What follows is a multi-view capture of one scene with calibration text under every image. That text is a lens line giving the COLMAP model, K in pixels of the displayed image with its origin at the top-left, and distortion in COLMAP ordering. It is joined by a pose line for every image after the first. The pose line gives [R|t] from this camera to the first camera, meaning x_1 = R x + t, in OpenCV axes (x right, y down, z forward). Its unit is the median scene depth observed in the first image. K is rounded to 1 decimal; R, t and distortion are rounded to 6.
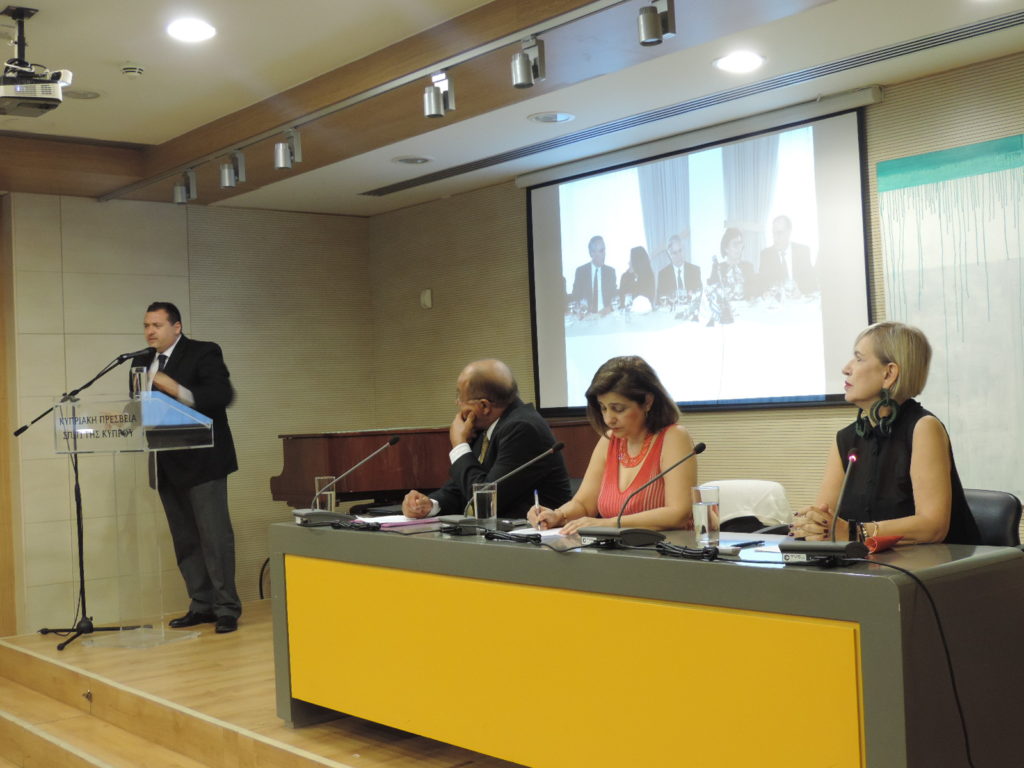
lens RADIAL K [[1263.5, 0, 514.0], [0, 1263.5, 381.7], [0, 0, 1]] dist [-0.090509, 0.062317]
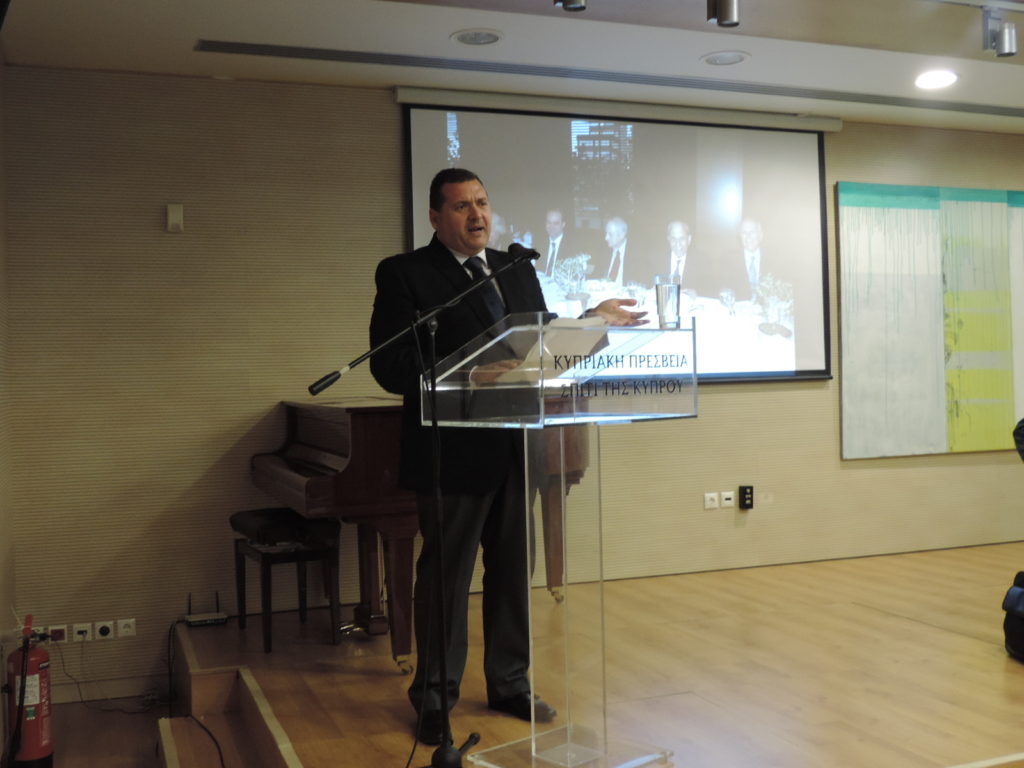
lens RADIAL K [[1154.9, 0, 508.2], [0, 1154.9, 388.8], [0, 0, 1]] dist [-0.053414, -0.014720]
pose [[0.335327, 0.027274, 0.941707, -0.944358], [-0.009925, 0.999628, -0.025417, 0.064183], [-0.942049, -0.000823, 0.335473, 1.012340]]
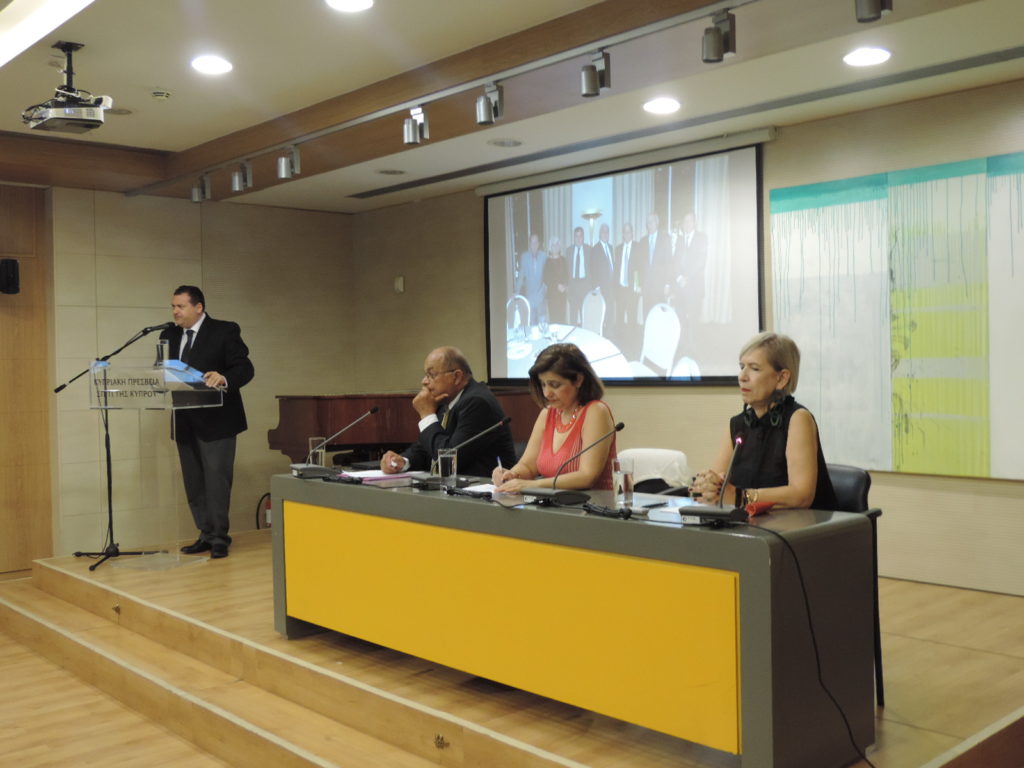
lens RADIAL K [[1055.2, 0, 512.0], [0, 1055.2, 384.0], [0, 0, 1]] dist [-0.057314, -0.009316]
pose [[0.998777, 0.023986, 0.043224, -0.004411], [-0.025611, 0.998971, 0.037429, -0.017392], [-0.042282, -0.038491, 0.998364, -0.030598]]
